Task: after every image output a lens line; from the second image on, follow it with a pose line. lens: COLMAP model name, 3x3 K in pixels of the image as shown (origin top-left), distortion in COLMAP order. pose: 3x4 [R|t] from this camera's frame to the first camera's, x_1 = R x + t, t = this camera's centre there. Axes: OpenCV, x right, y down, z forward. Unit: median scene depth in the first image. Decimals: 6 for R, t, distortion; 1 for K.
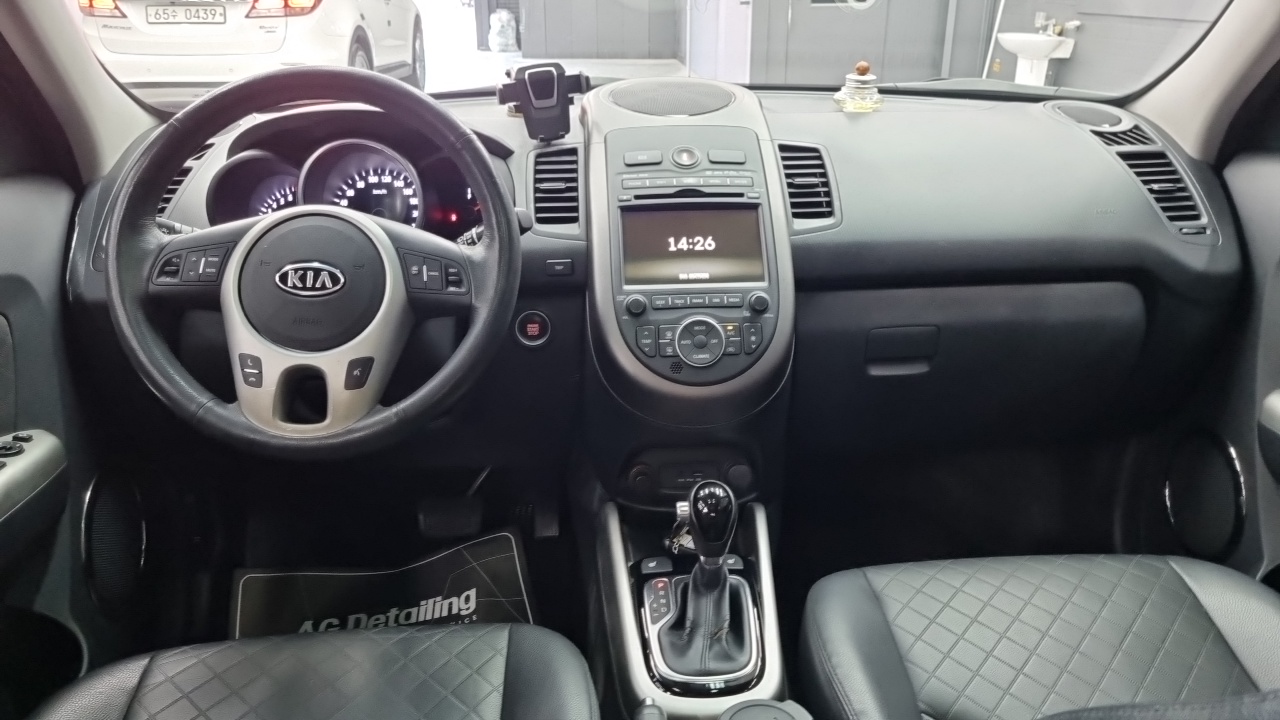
lens RADIAL K [[936.0, 0, 640.0], [0, 936.0, 360.0], [0, 0, 1]] dist [0.024541, -0.002182]
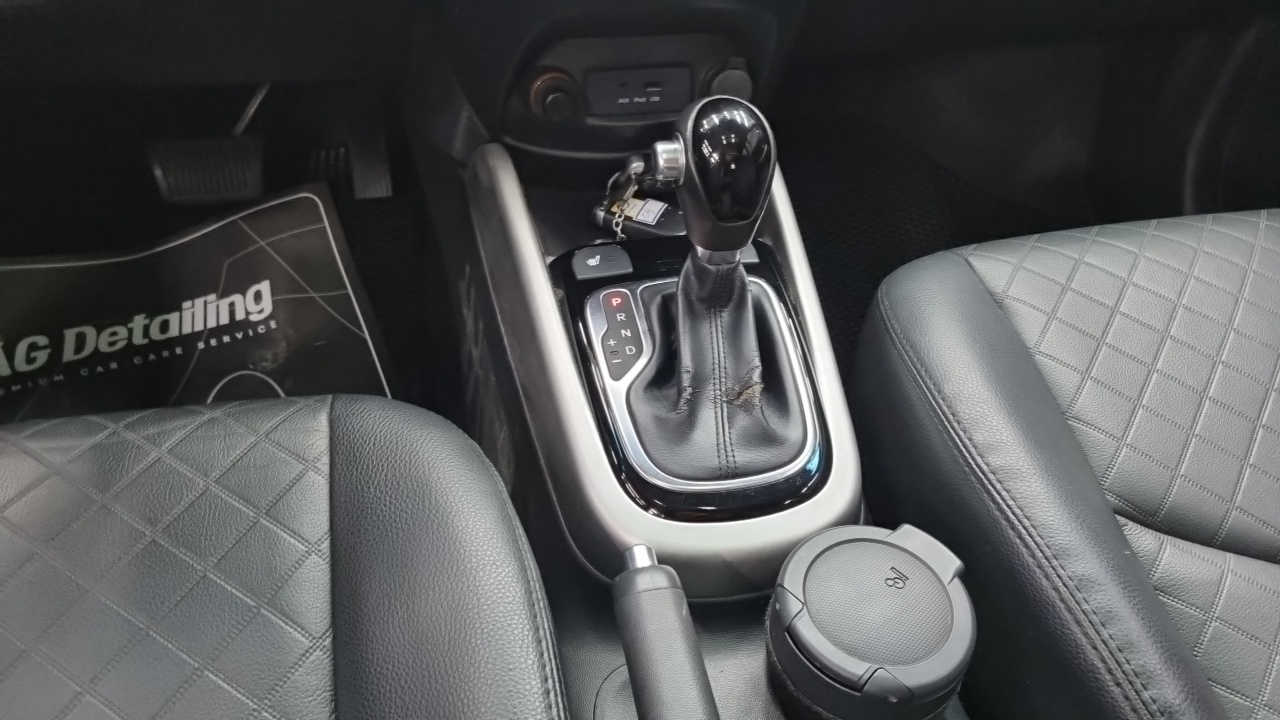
lens RADIAL K [[936.0, 0, 640.0], [0, 936.0, 360.0], [0, 0, 1]] dist [0.024541, -0.002182]
pose [[0.982196, -0.064543, 0.176425, -0.058477], [-0.006618, 0.926658, 0.375848, 0.068380], [-0.187744, -0.370324, 0.909732, 0.482036]]
